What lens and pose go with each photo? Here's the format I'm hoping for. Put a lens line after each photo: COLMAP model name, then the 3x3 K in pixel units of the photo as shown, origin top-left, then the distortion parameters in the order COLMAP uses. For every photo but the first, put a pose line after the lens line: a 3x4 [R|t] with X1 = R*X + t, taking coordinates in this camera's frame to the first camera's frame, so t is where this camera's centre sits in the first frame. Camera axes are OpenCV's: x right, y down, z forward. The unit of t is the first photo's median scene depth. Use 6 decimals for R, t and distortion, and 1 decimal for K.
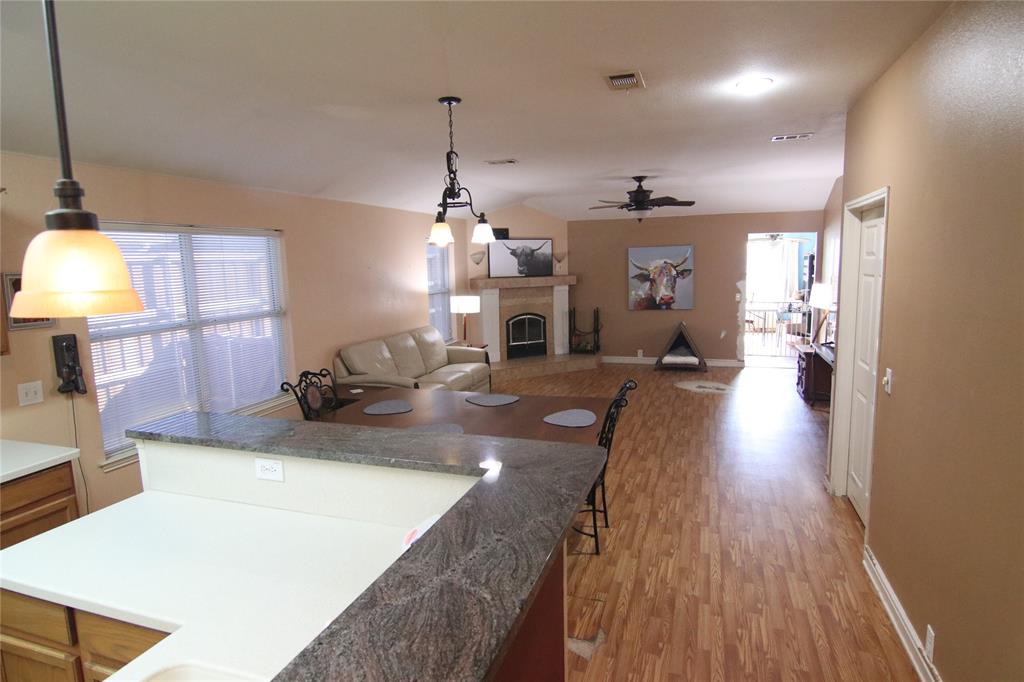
lens RADIAL K [[584.5, 0, 504.0], [0, 584.5, 342.5], [0, 0, 1]] dist [-0.004209, -0.008515]
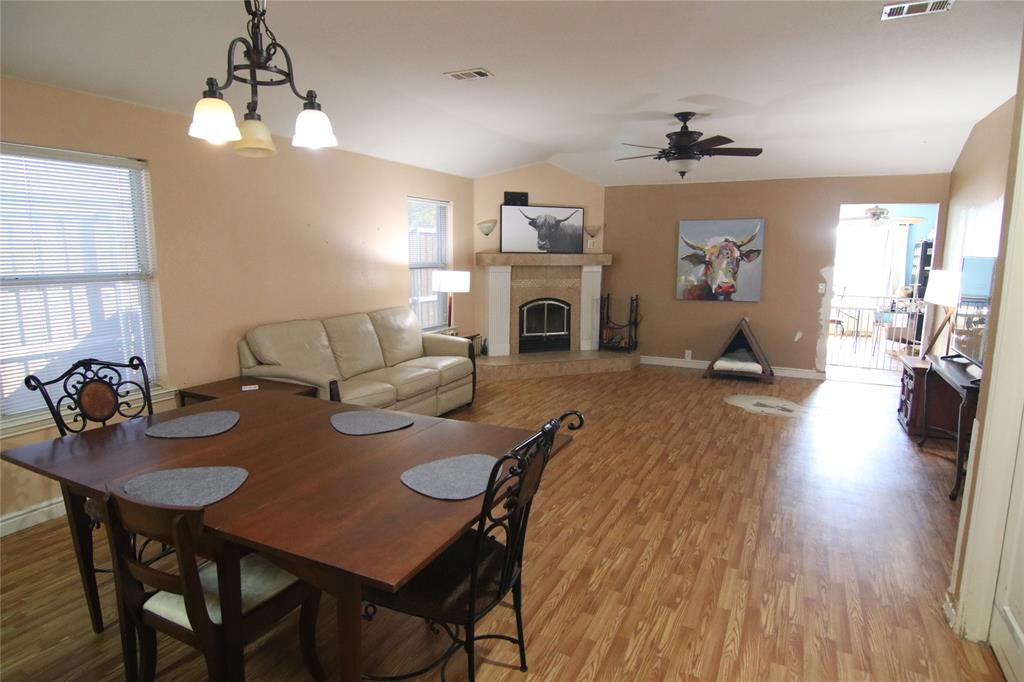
lens RADIAL K [[584.5, 0, 504.5], [0, 584.5, 342.2], [0, 0, 1]] dist [-0.004209, -0.008515]
pose [[0.990718, 0.051676, -0.125725, 0.101828], [-0.049484, 0.998565, 0.020493, -0.002930], [0.126603, -0.014081, 0.991853, 0.216581]]
